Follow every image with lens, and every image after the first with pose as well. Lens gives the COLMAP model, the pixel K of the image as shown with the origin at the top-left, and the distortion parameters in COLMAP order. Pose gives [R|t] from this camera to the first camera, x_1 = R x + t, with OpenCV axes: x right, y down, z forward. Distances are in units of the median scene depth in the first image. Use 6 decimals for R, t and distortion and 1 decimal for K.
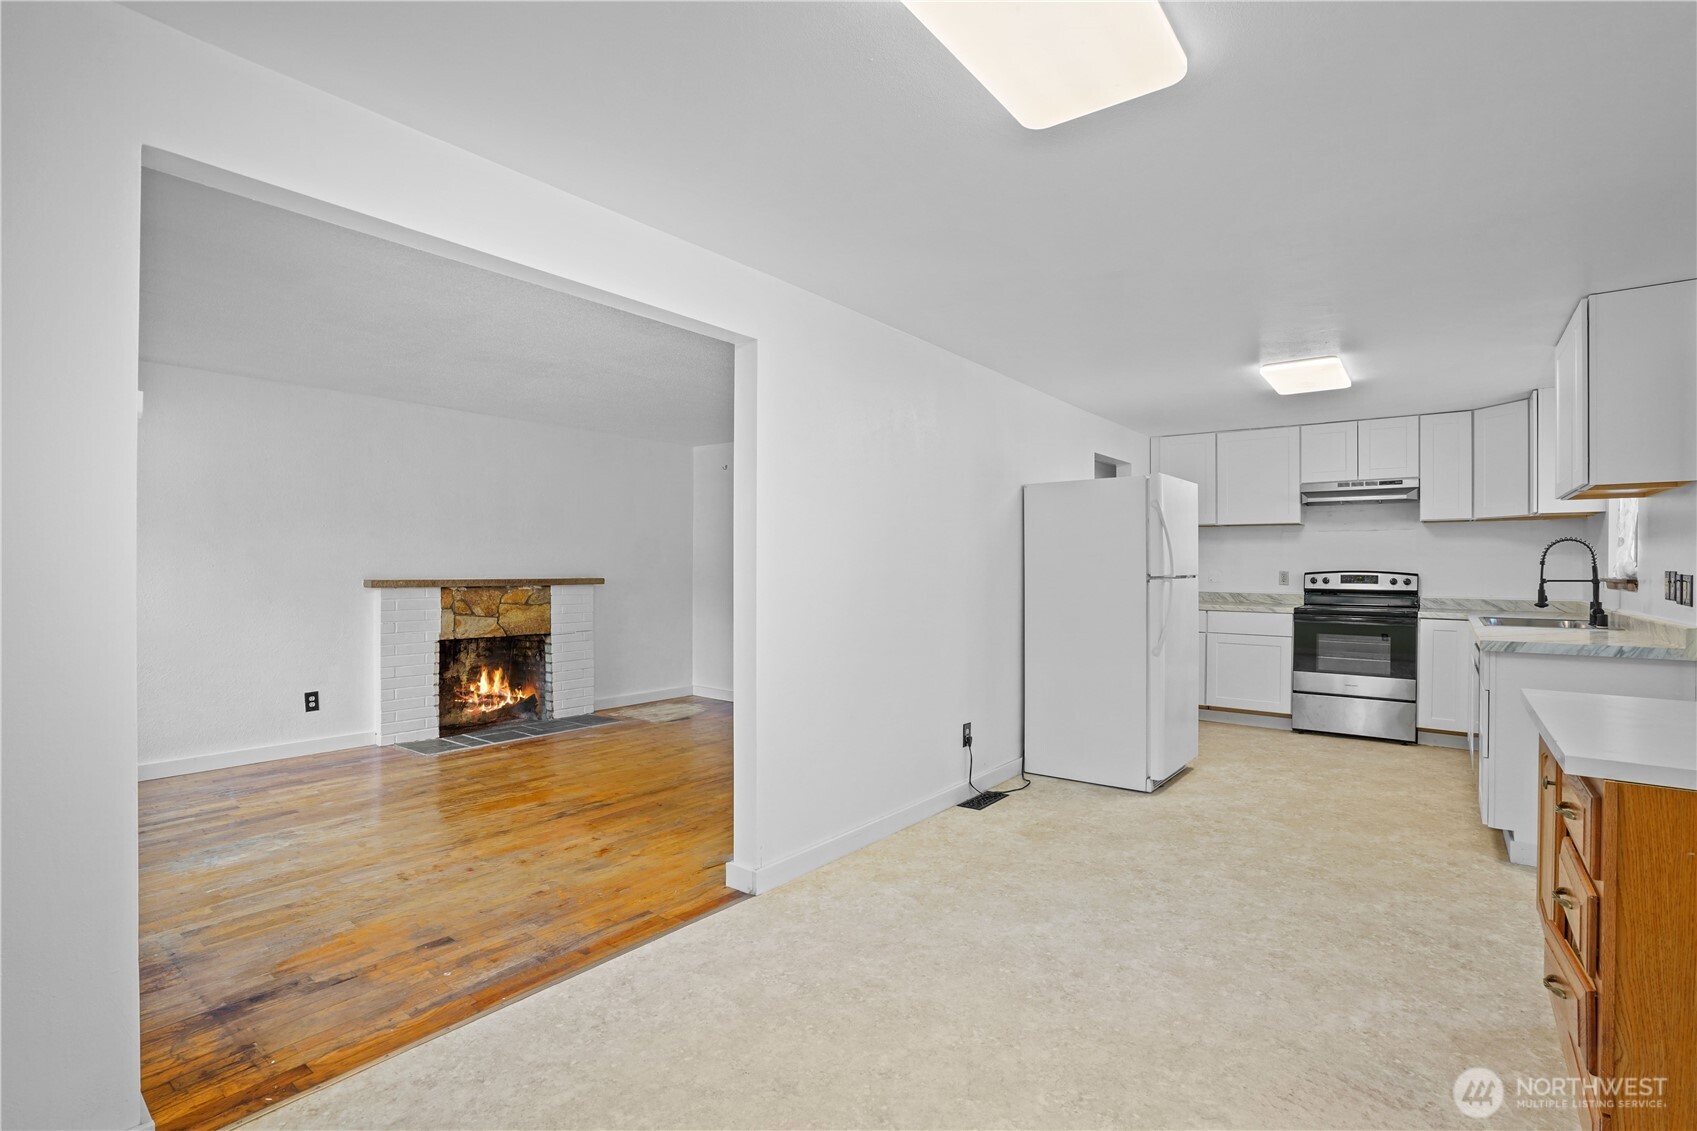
lens RADIAL K [[790.3, 0, 831.2], [0, 790.3, 560.8], [0, 0, 1]] dist [-0.052794, 0.017437]
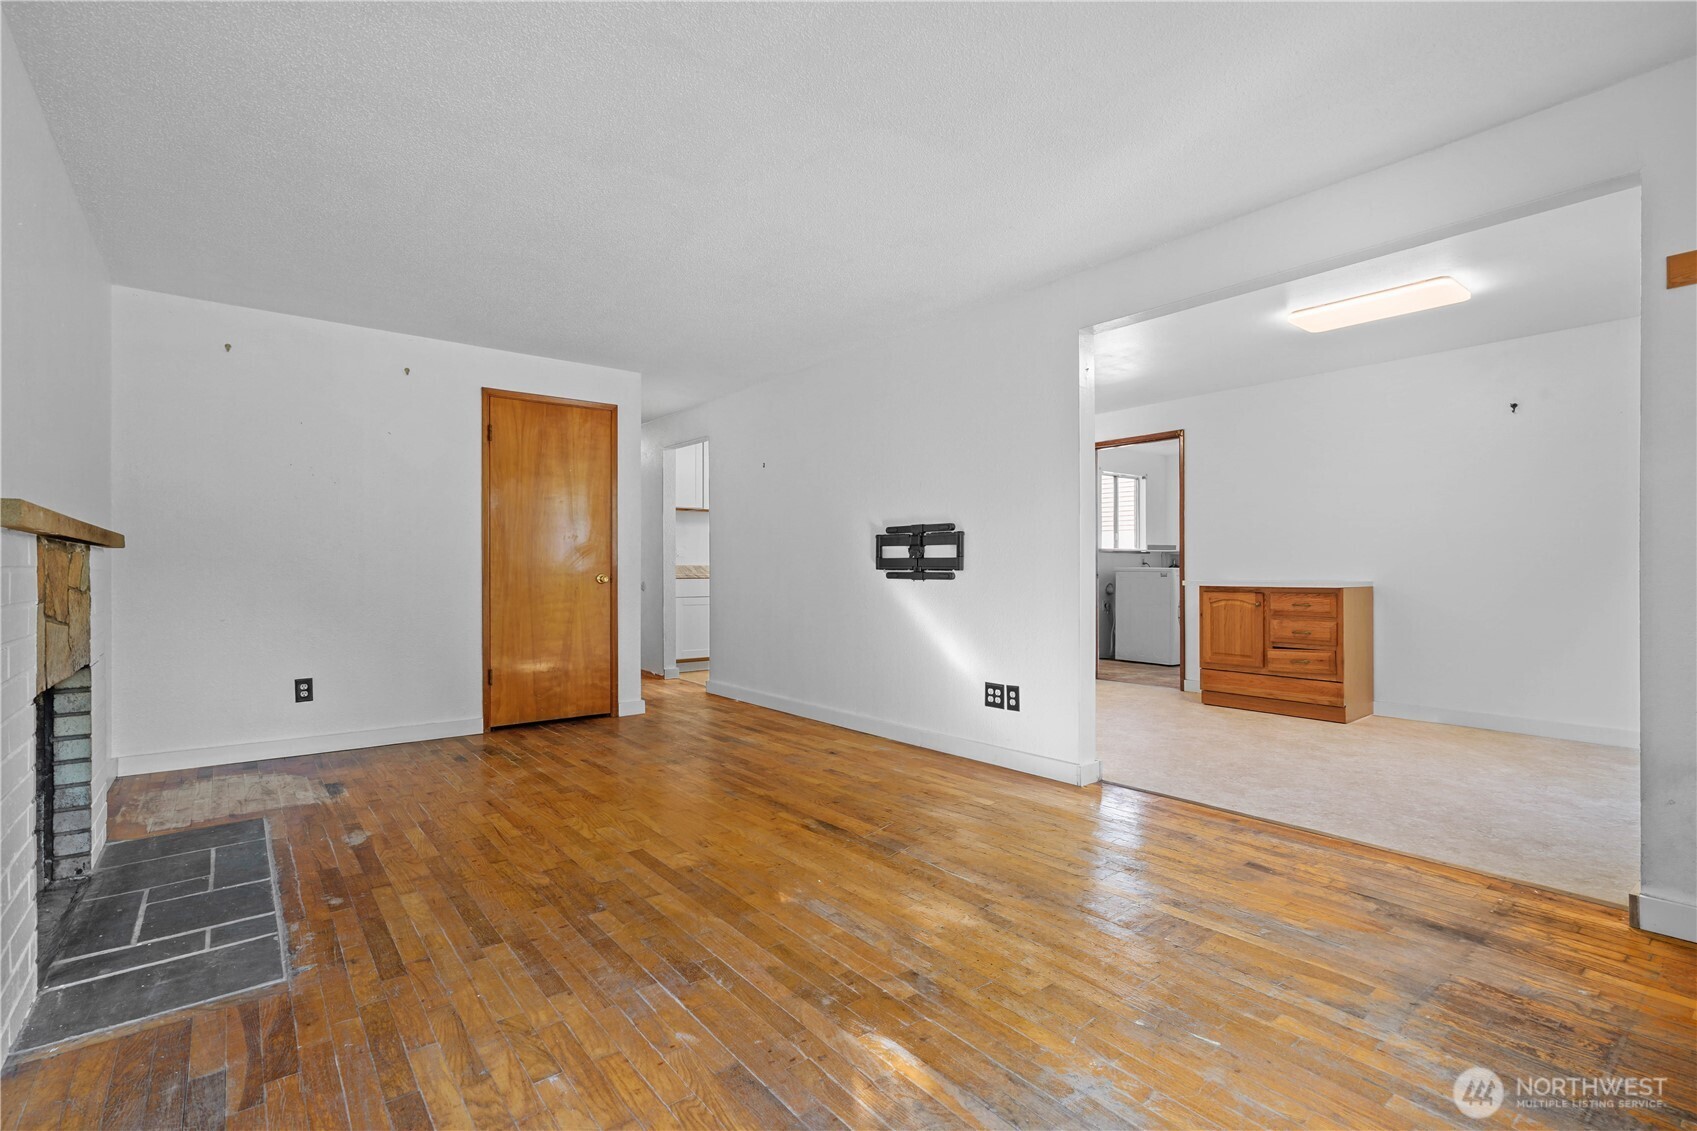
lens RADIAL K [[776.1, 0, 836.3], [0, 776.1, 585.4], [0, 0, 1]] dist [-0.002828, 0.000519]
pose [[0.238873, -0.024174, 0.970750, -1.600947], [-0.003487, 0.999662, 0.025752, 0.099733], [-0.971045, -0.009537, 0.238708, 1.285314]]
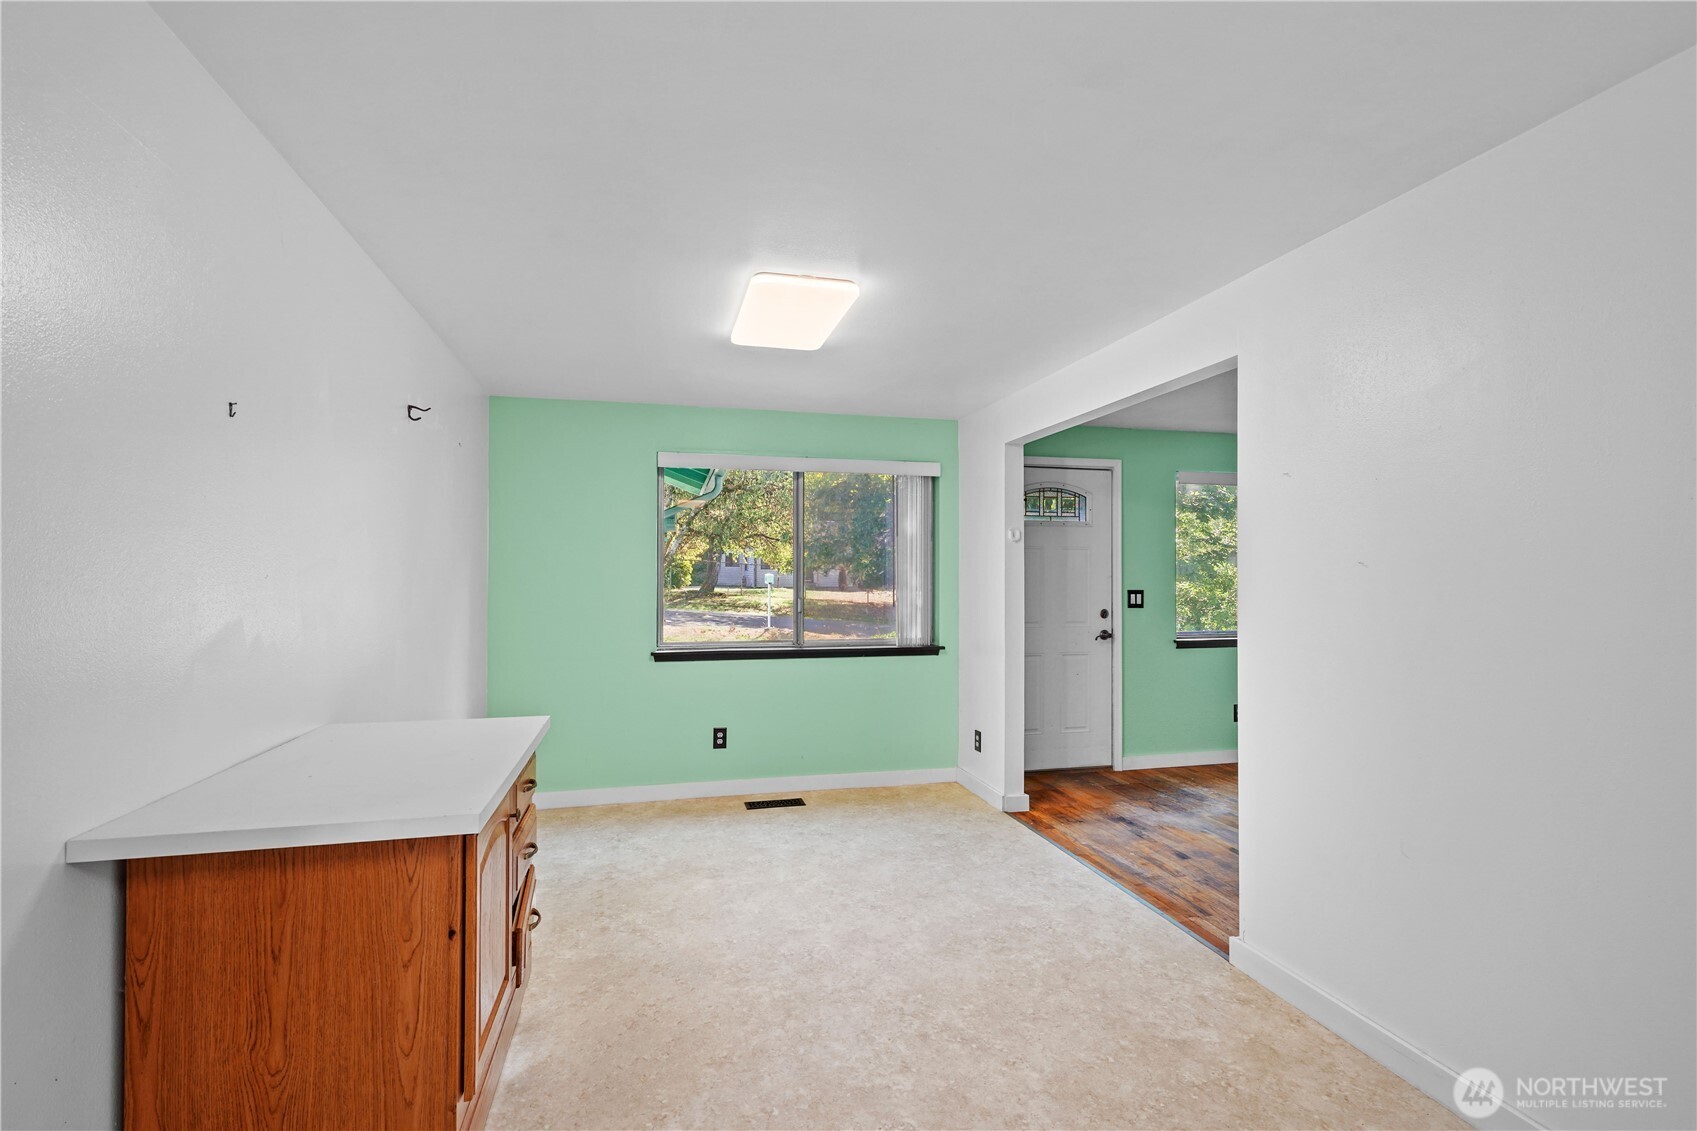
lens RADIAL K [[776.1, 0, 836.3], [0, 776.1, 585.4], [0, 0, 1]] dist [-0.002828, 0.000519]
pose [[-0.615639, 0.001419, -0.788027, 1.030642], [0.001841, 0.999998, 0.000363, -0.015657], [0.788026, -0.001227, -0.615641, 1.371620]]
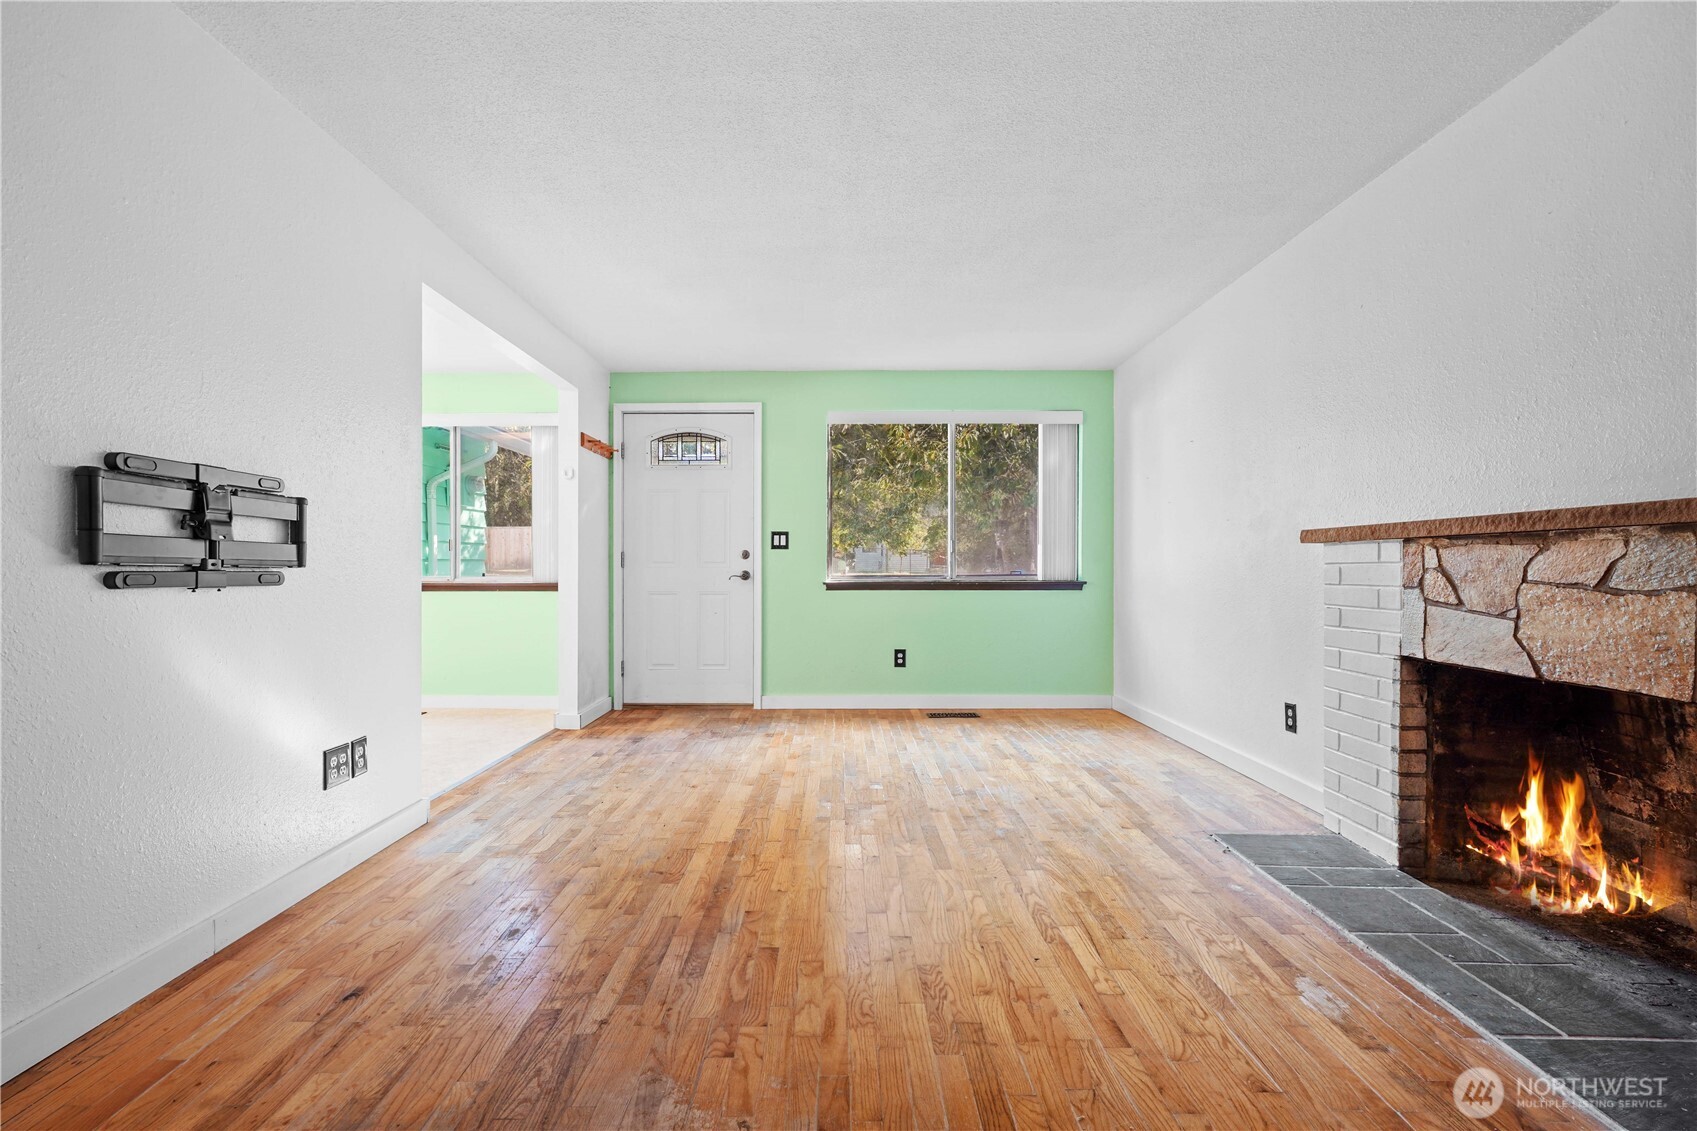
lens RADIAL K [[776.1, 0, 836.3], [0, 776.1, 585.4], [0, 0, 1]] dist [-0.002828, 0.000519]
pose [[-0.792534, 0.008970, -0.609761, 0.043866], [0.001222, 0.999913, 0.013120, 0.118362], [0.609826, 0.009653, -0.792476, 2.485320]]
